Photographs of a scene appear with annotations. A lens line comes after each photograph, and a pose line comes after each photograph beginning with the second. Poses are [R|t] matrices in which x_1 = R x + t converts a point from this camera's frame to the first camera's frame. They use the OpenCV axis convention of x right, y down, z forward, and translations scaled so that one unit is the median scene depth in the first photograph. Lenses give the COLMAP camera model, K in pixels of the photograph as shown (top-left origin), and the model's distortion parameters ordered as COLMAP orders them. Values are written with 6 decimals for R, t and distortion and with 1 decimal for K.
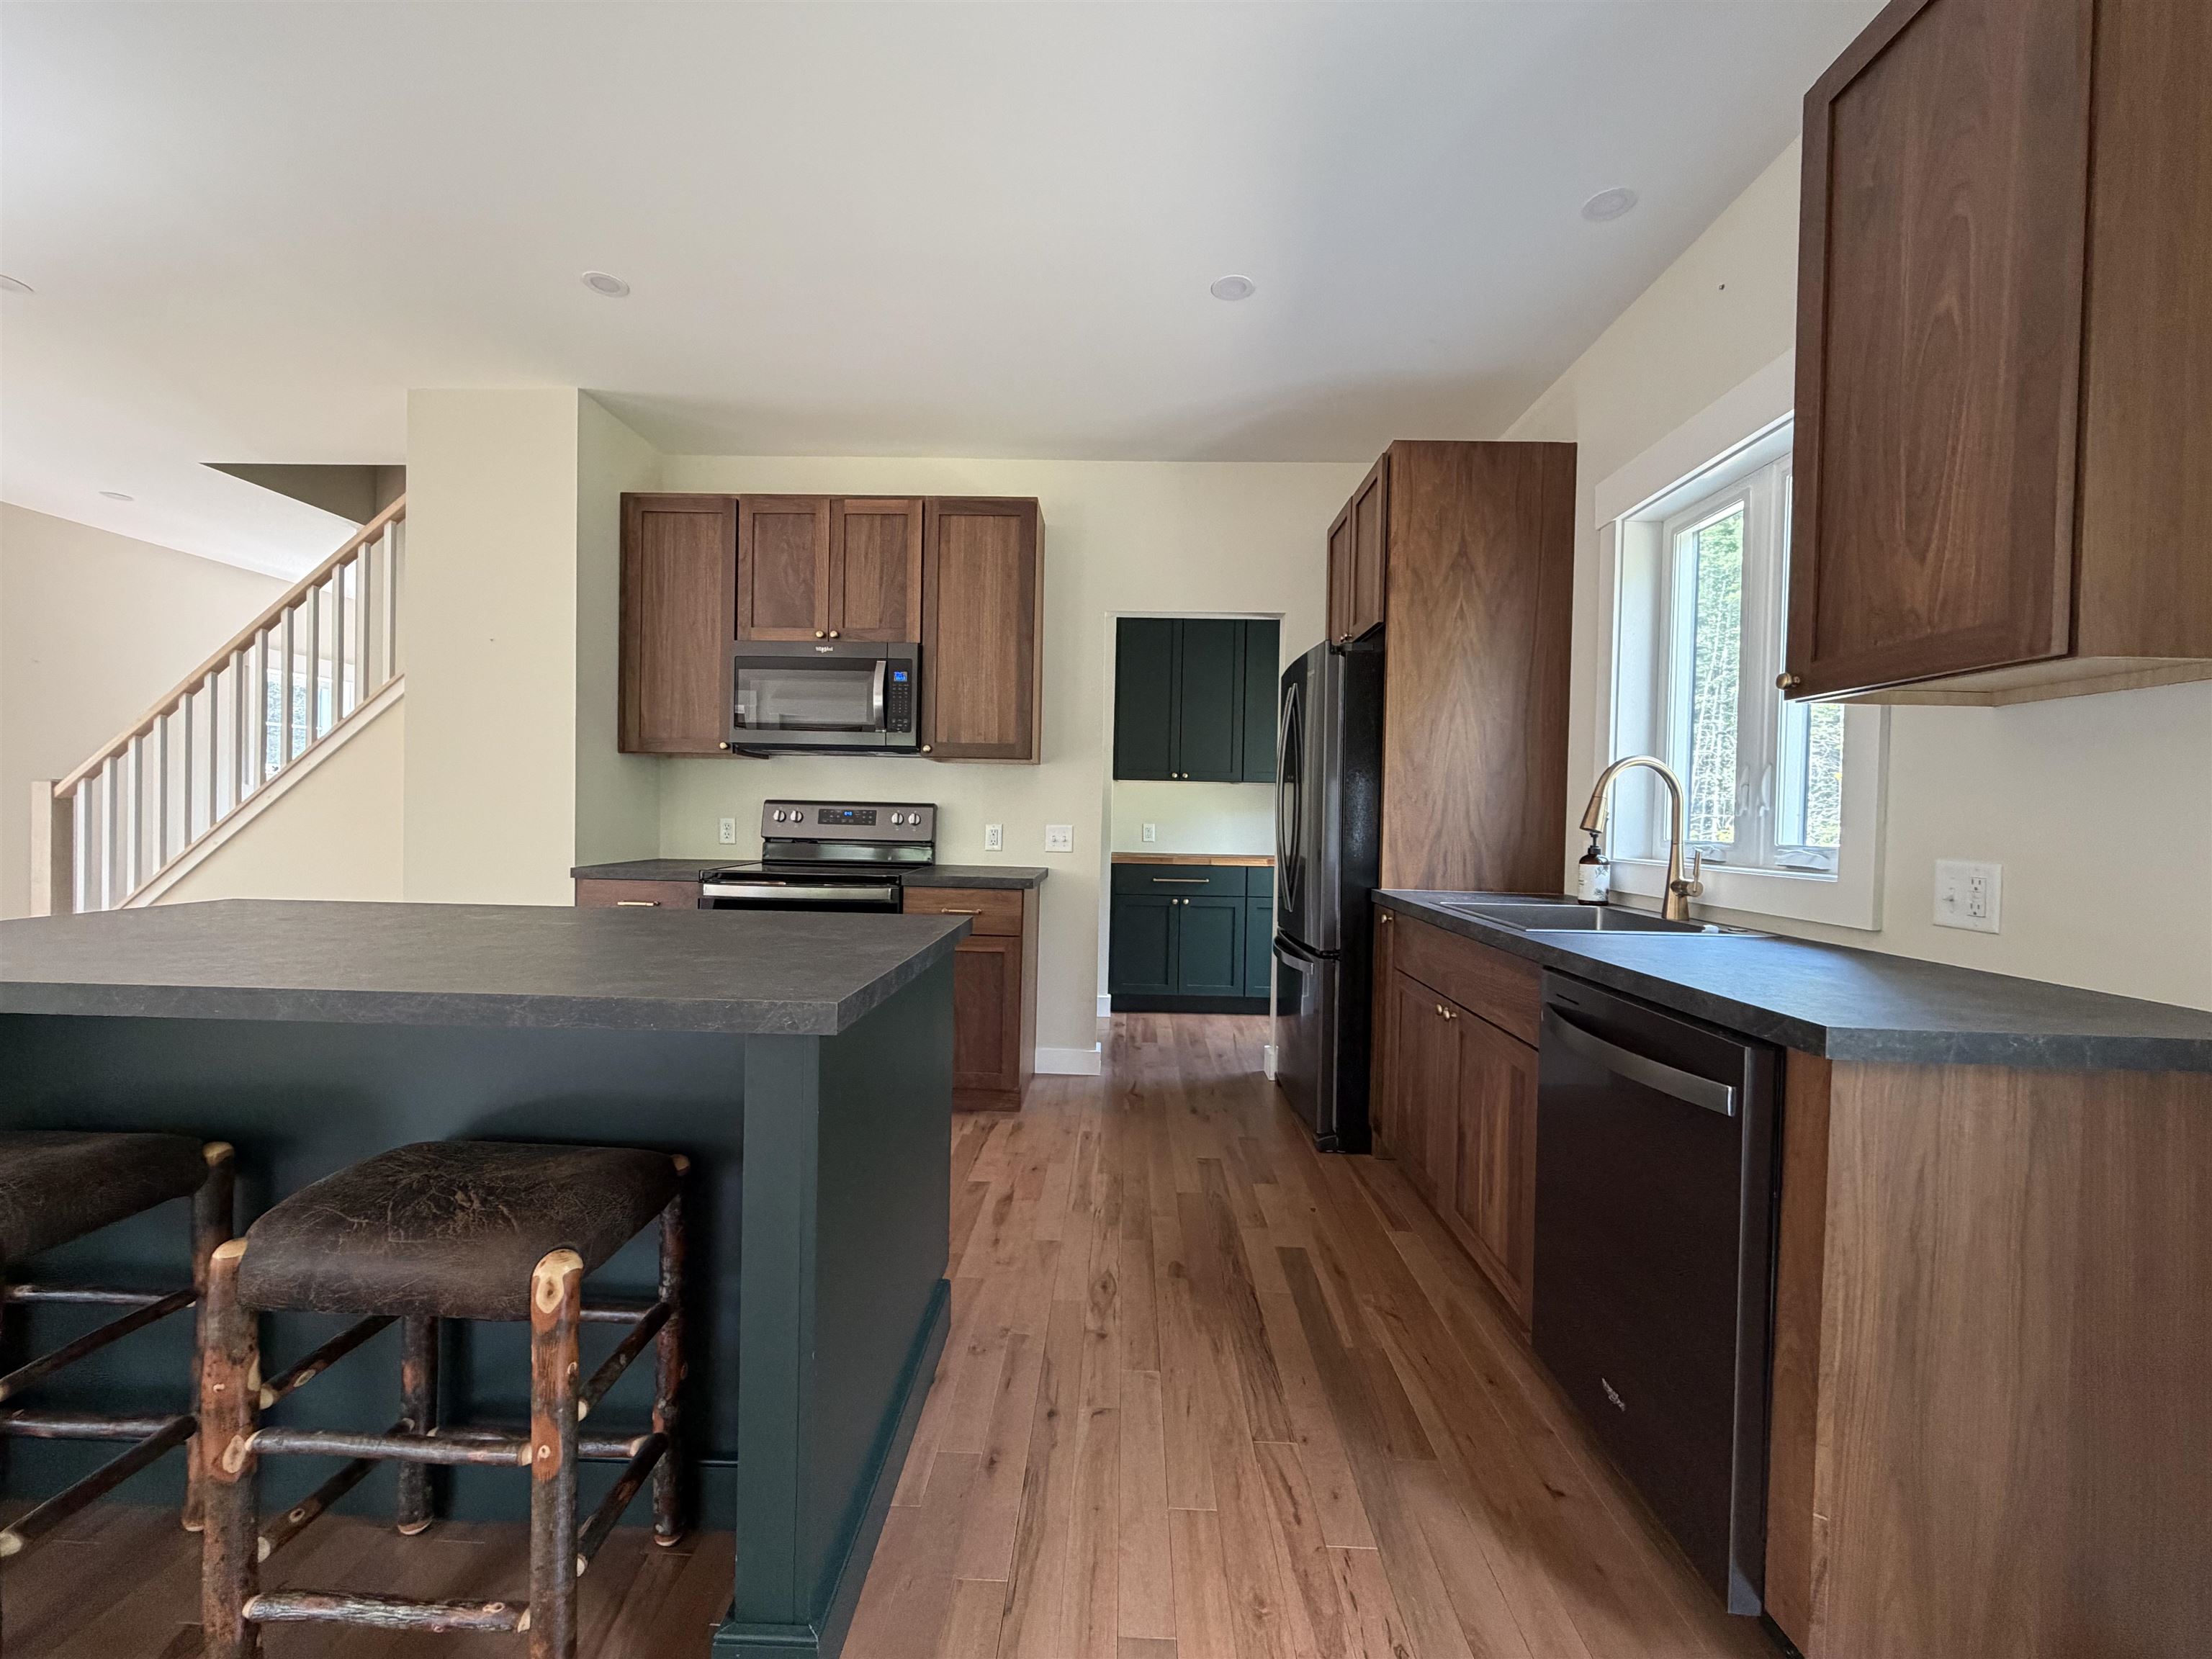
lens RADIAL K [[883.0, 0, 1110.0], [0, 883.0, 828.0], [0, 0, 1]] dist [0.000255, -0.000302]
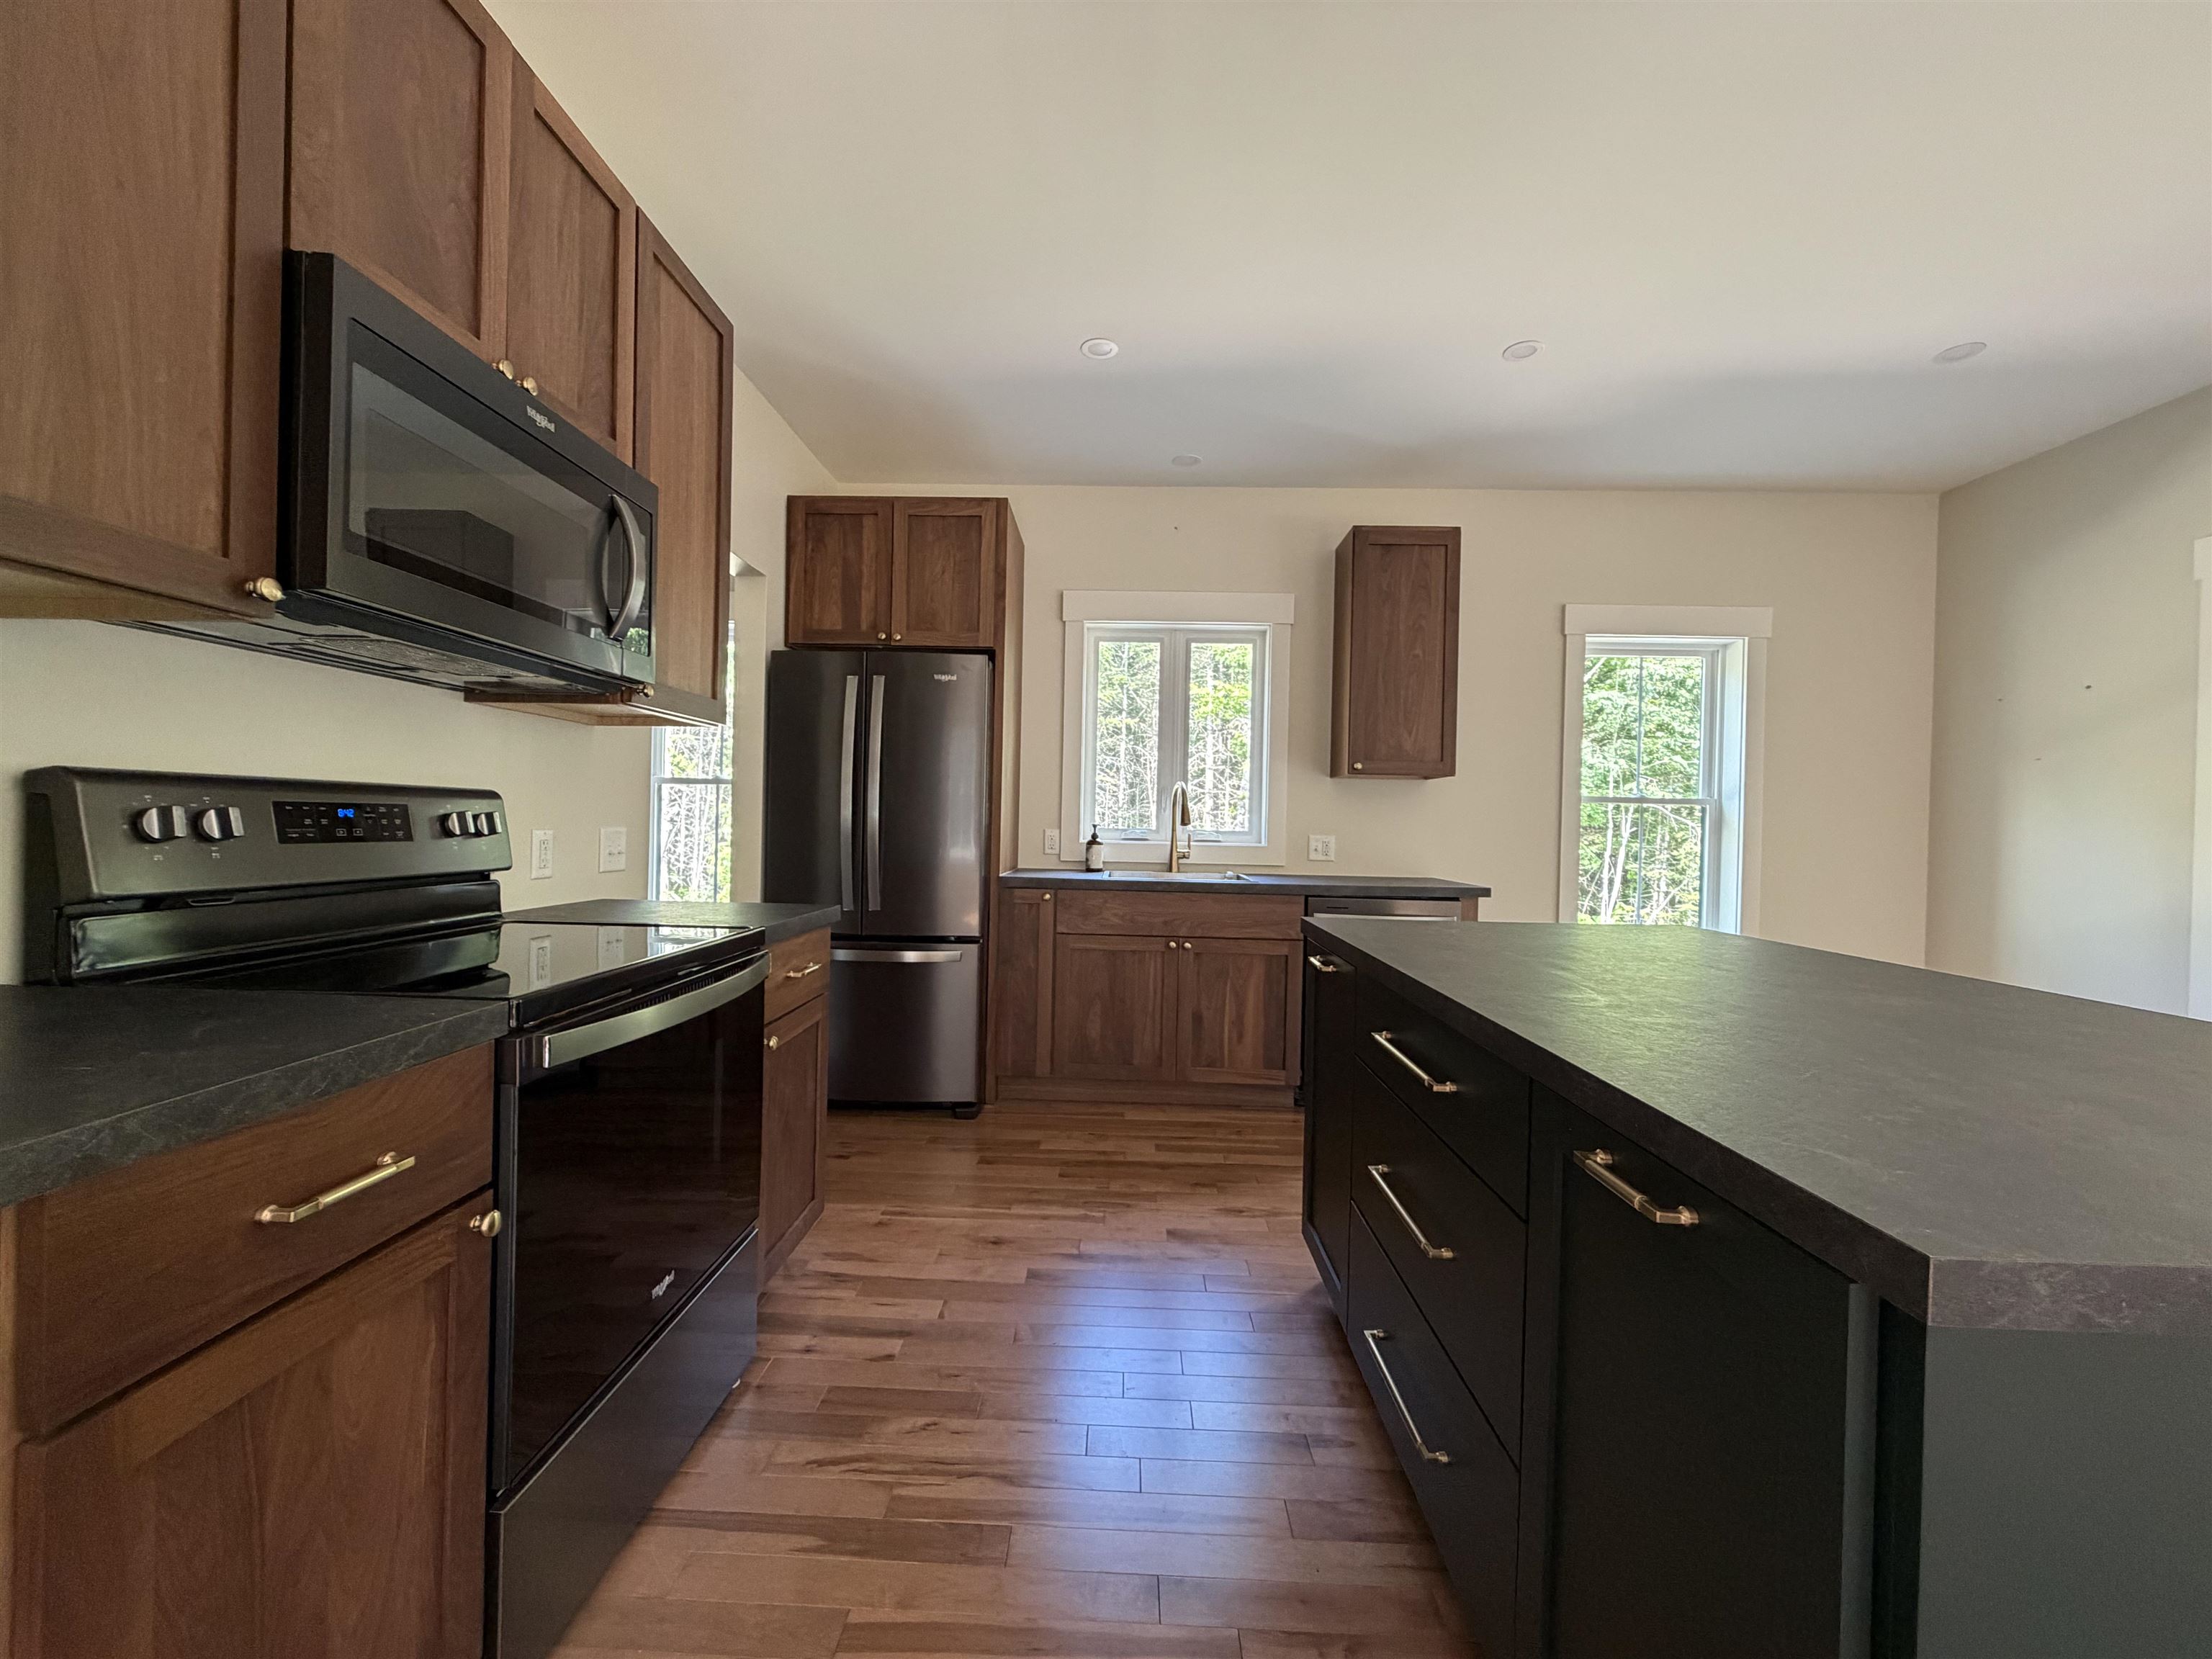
lens RADIAL K [[883.0, 0, 1103.6], [0, 883.0, 826.2], [0, 0, 1]] dist [0.000255, -0.000302]
pose [[0.001671, -0.028499, 0.999592, -1.099709], [-0.006903, 0.999570, 0.028510, -0.039846], [-0.999975, -0.006947, 0.001474, 1.085754]]
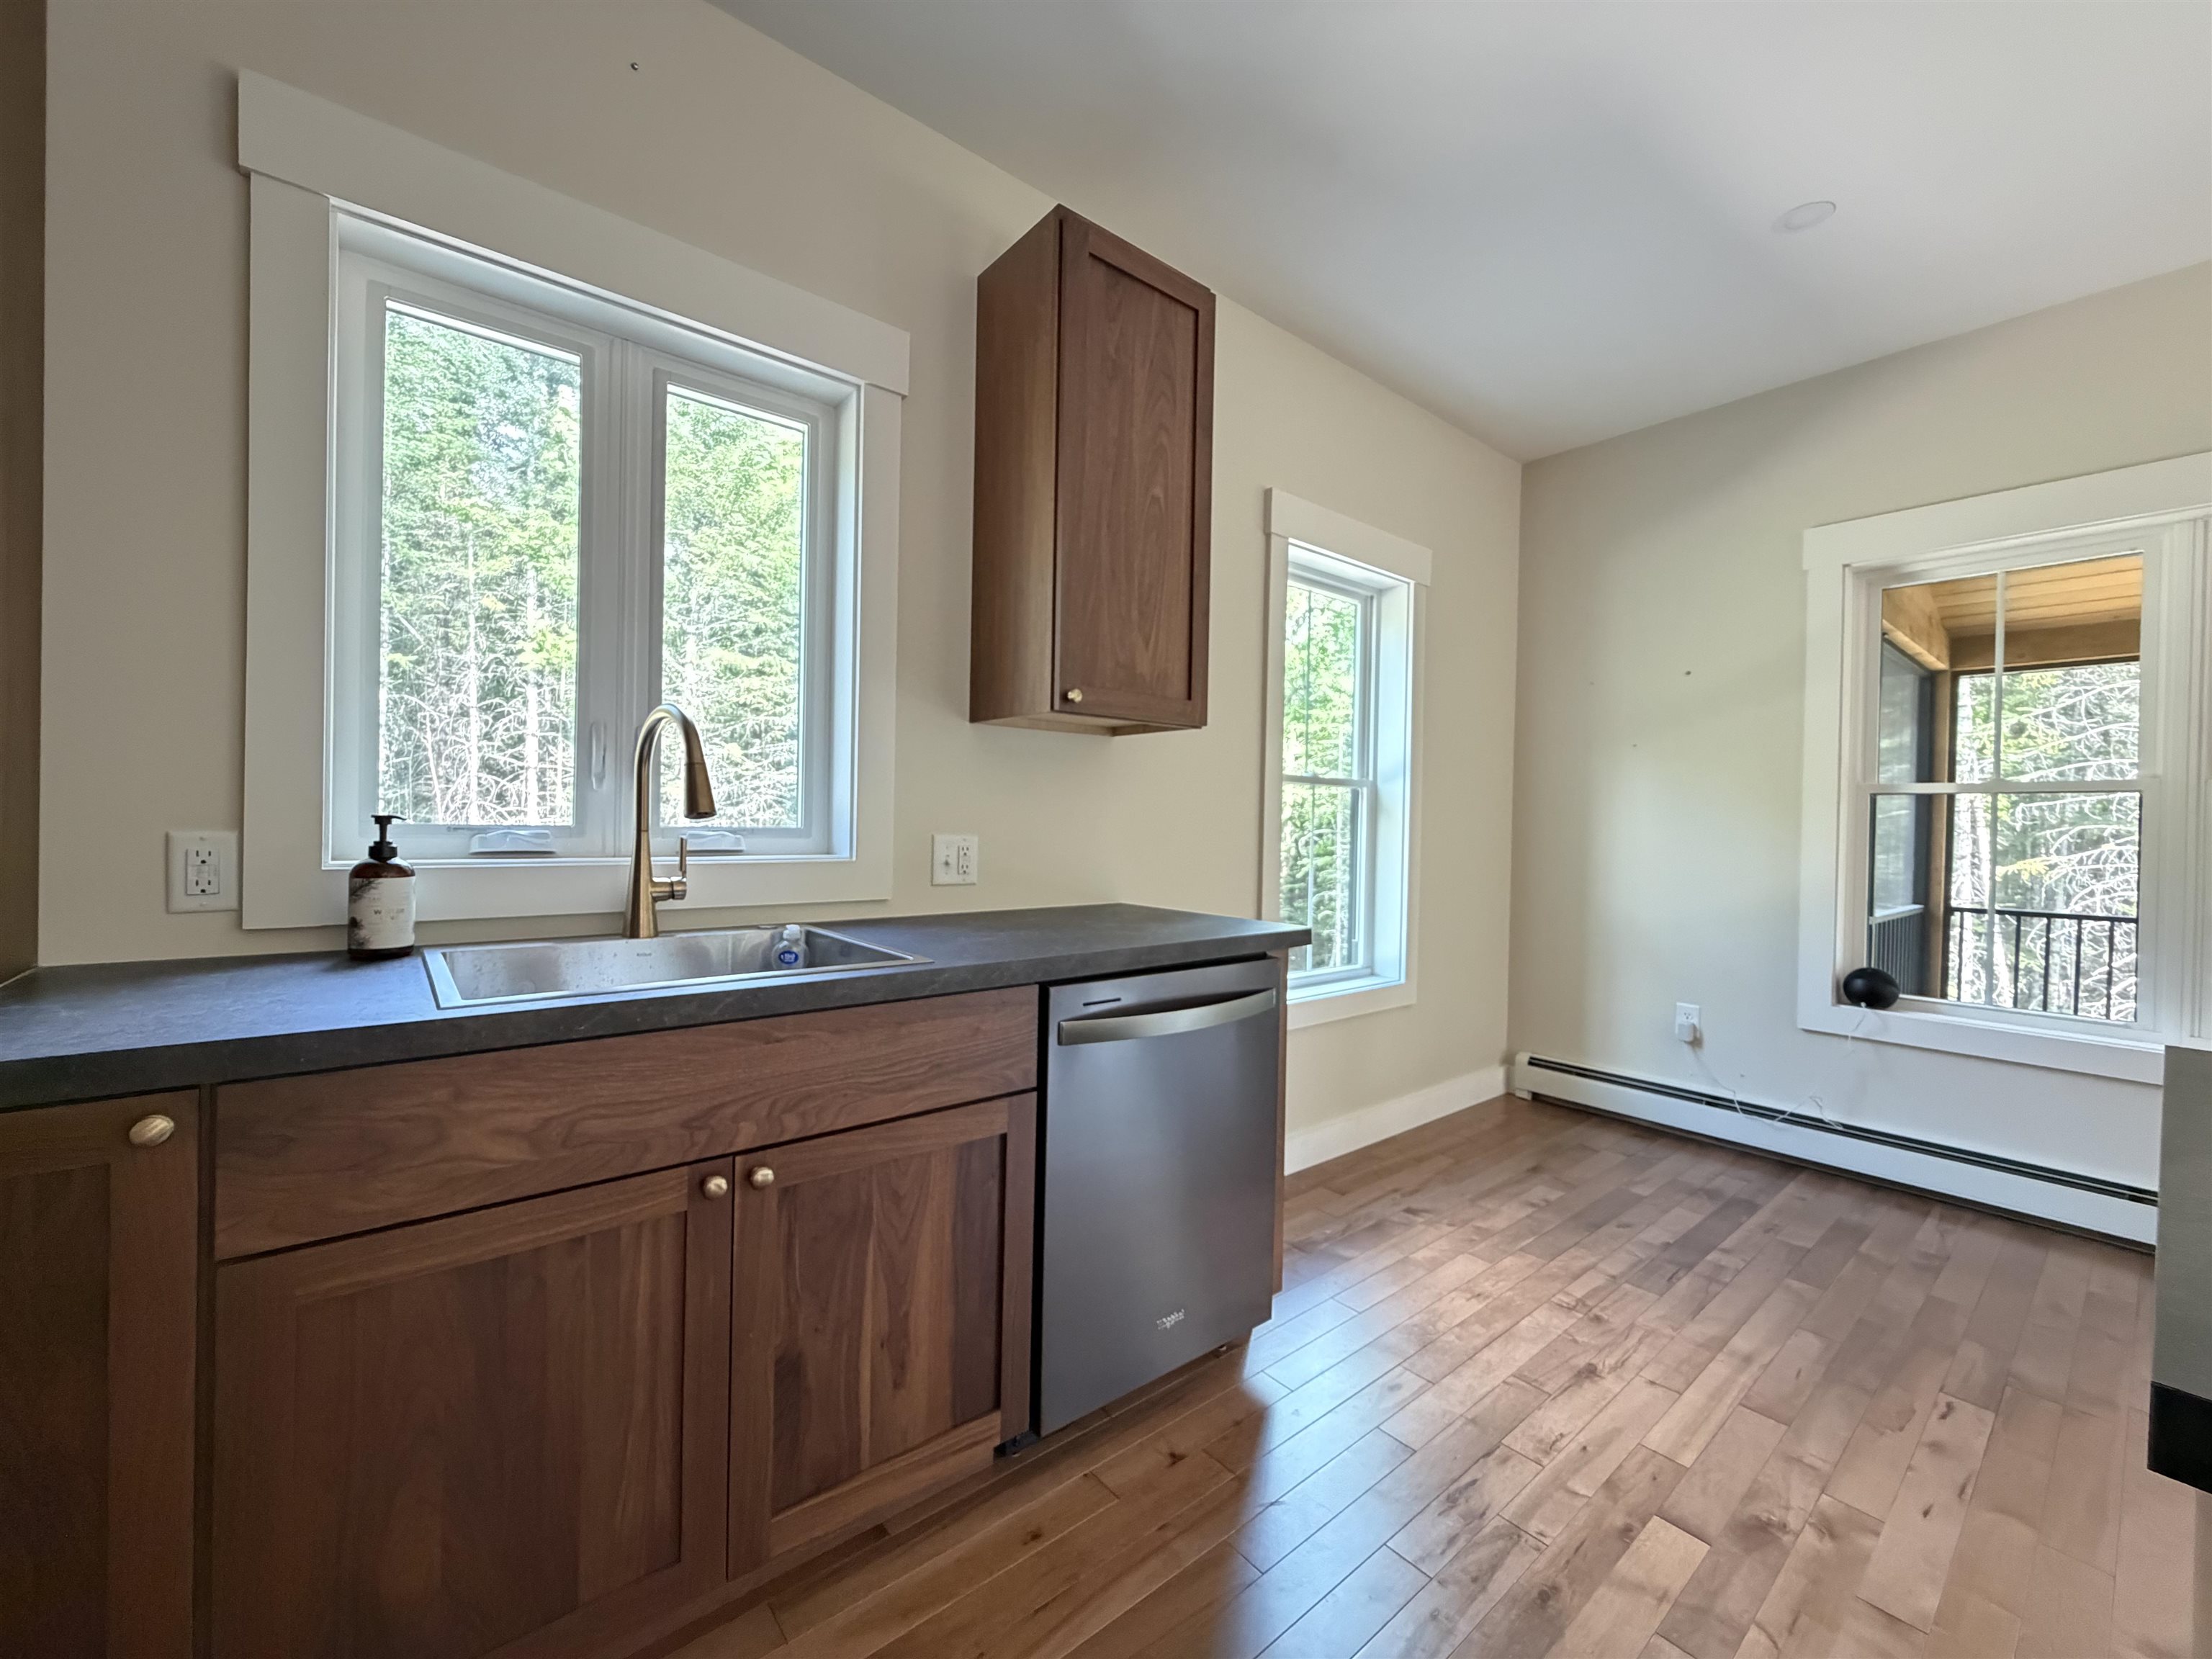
lens RADIAL K [[883.0, 0, 1100.1], [0, 883.0, 825.0], [0, 0, 1]] dist [0.000255, -0.000302]
pose [[-0.649864, -0.040576, 0.758967, -0.127491], [-0.022428, 0.999163, 0.034213, -0.018476], [-0.759720, 0.005212, -0.650230, 1.124454]]
